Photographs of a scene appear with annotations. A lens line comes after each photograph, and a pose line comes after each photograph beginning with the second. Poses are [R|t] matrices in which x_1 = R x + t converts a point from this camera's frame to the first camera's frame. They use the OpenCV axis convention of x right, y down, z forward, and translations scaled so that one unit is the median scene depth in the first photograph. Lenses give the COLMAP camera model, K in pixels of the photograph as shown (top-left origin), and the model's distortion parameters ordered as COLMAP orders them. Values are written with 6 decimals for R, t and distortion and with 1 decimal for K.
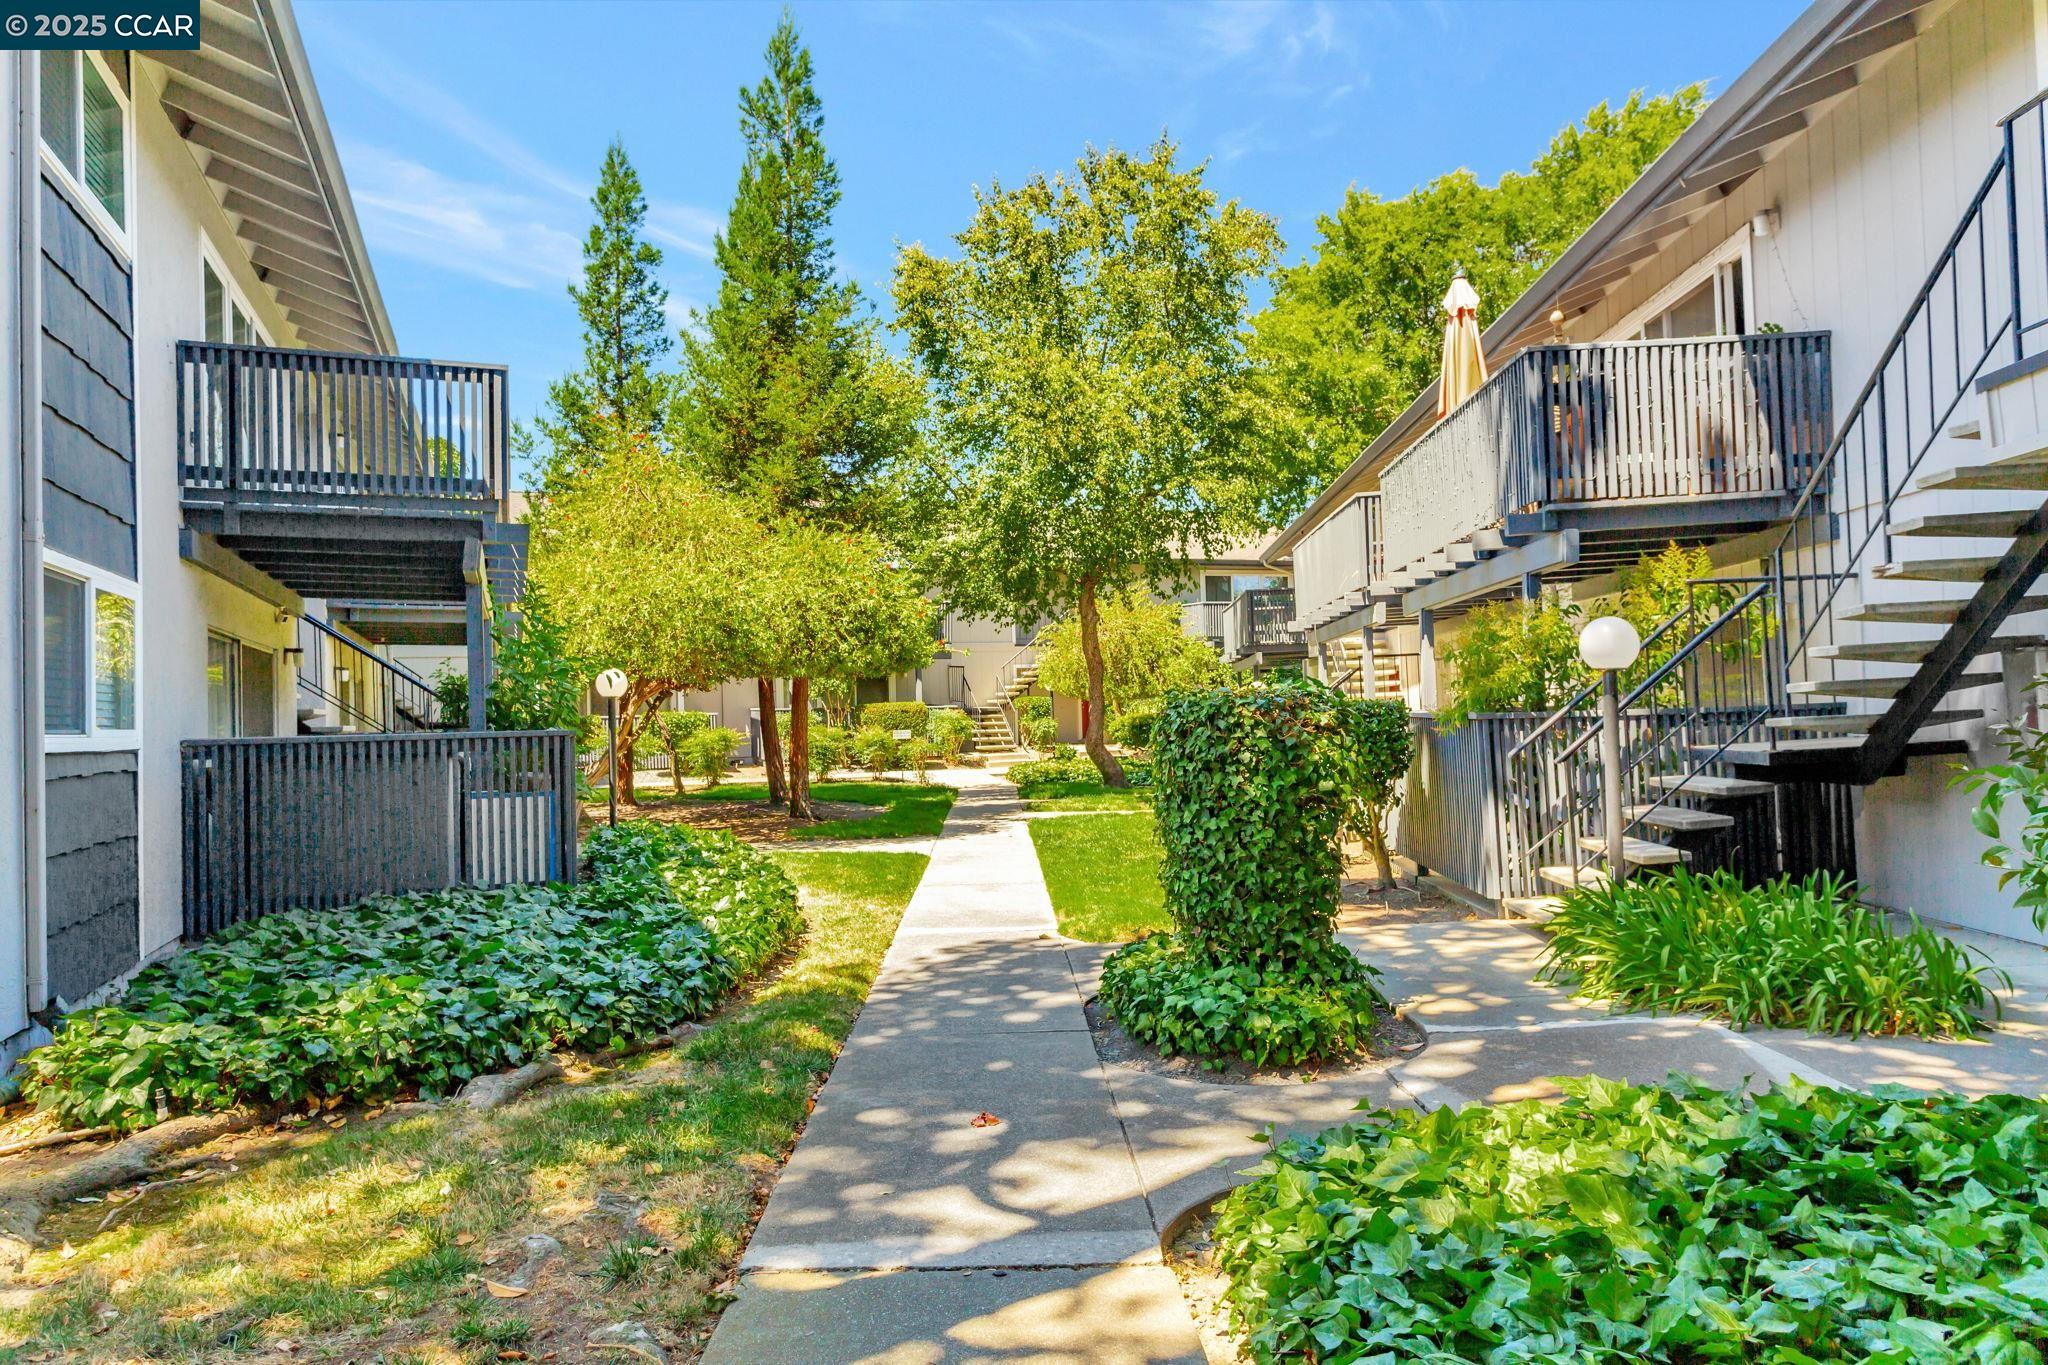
lens RADIAL K [[1317.8, 0, 1024.0], [0, 1317.8, 682.5], [0, 0, 1]] dist [0.003191, 0.000238]
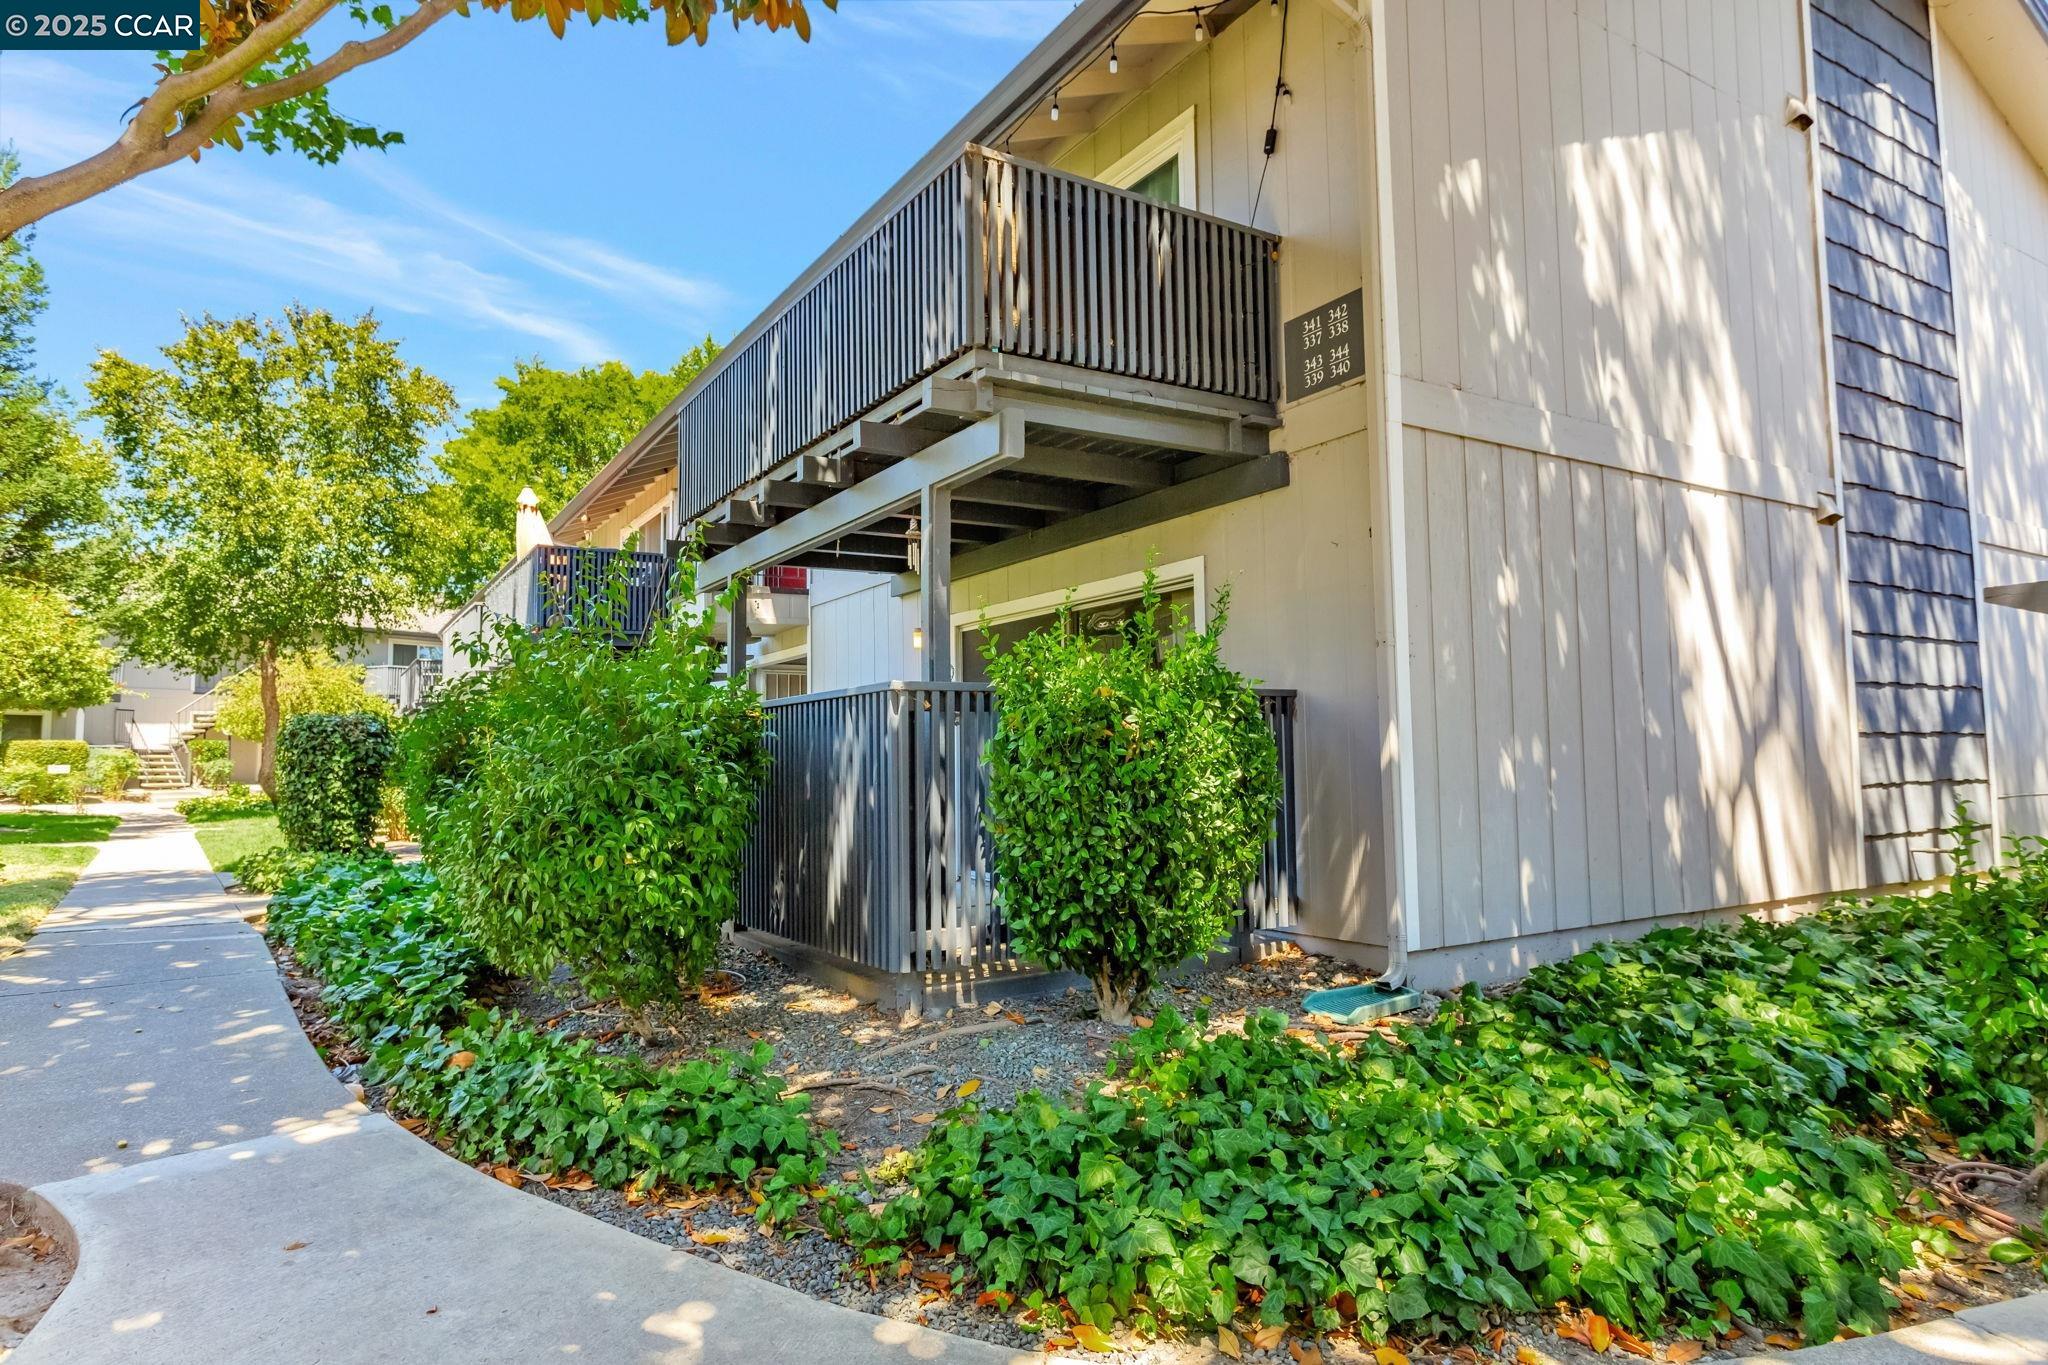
lens RADIAL K [[1205.6, 0, 1020.2], [0, 1205.6, 673.5], [0, 0, 1]] dist [-0.039091, 0.045670]
pose [[0.824842, 0.064780, 0.561639, 0.001440], [-0.028478, 0.996914, -0.073160, 0.013201], [-0.564645, 0.044352, 0.824141, -0.315221]]
